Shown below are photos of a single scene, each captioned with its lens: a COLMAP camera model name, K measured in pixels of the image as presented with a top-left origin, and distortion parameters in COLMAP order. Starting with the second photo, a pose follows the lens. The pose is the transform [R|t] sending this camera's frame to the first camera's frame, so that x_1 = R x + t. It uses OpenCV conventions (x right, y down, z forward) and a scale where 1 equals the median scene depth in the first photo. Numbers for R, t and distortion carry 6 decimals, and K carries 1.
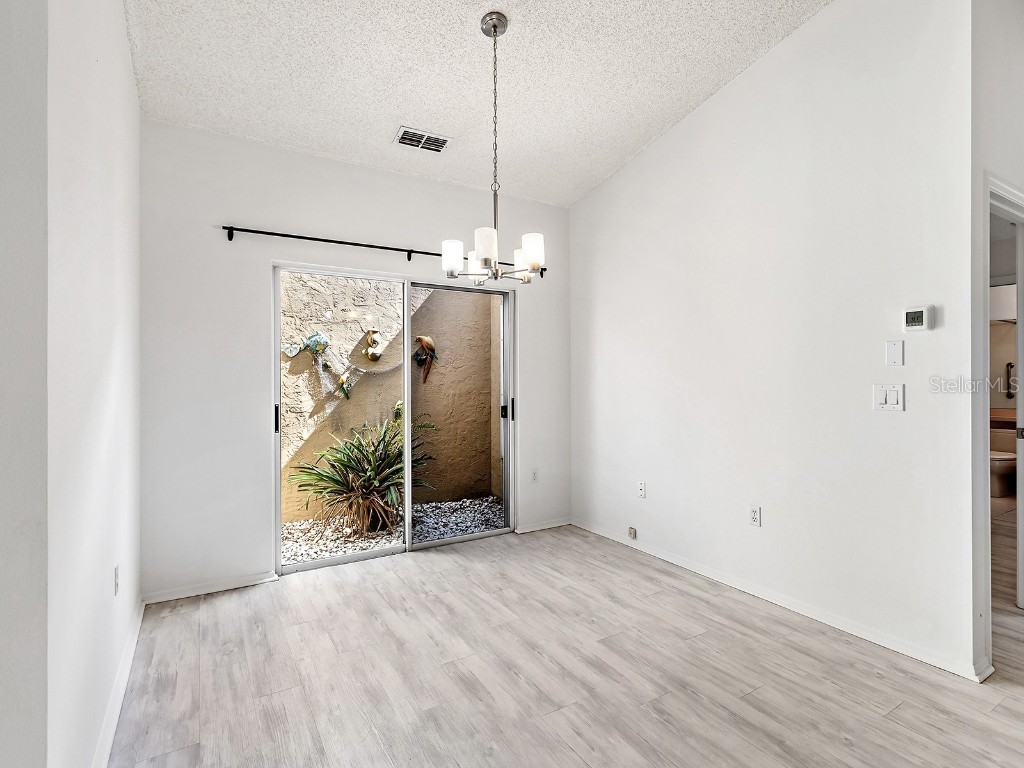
lens RADIAL K [[525.0, 0, 511.4], [0, 525.0, 385.3], [0, 0, 1]] dist [-0.001399, -0.001690]
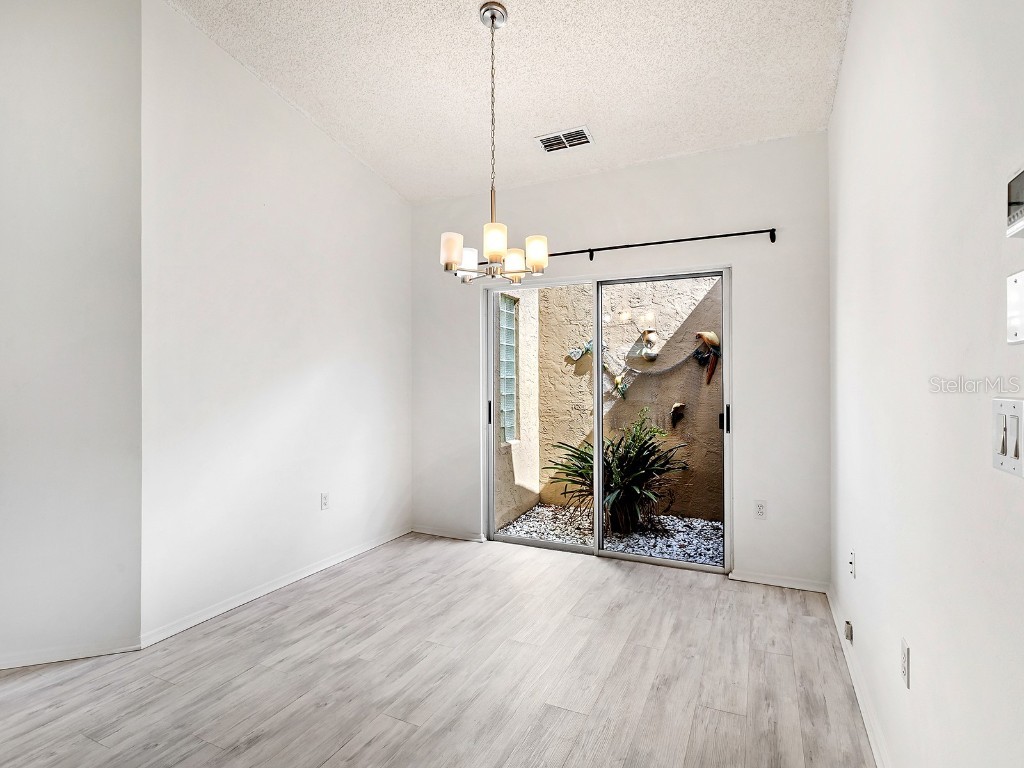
lens RADIAL K [[525.0, 0, 534.5], [0, 525.0, 384.8], [0, 0, 1]] dist [-0.001399, -0.001690]
pose [[0.542526, 0.009621, -0.839984, 0.480540], [-0.010433, 0.999934, 0.004715, -0.005522], [0.839974, 0.006205, 0.542591, 0.313254]]
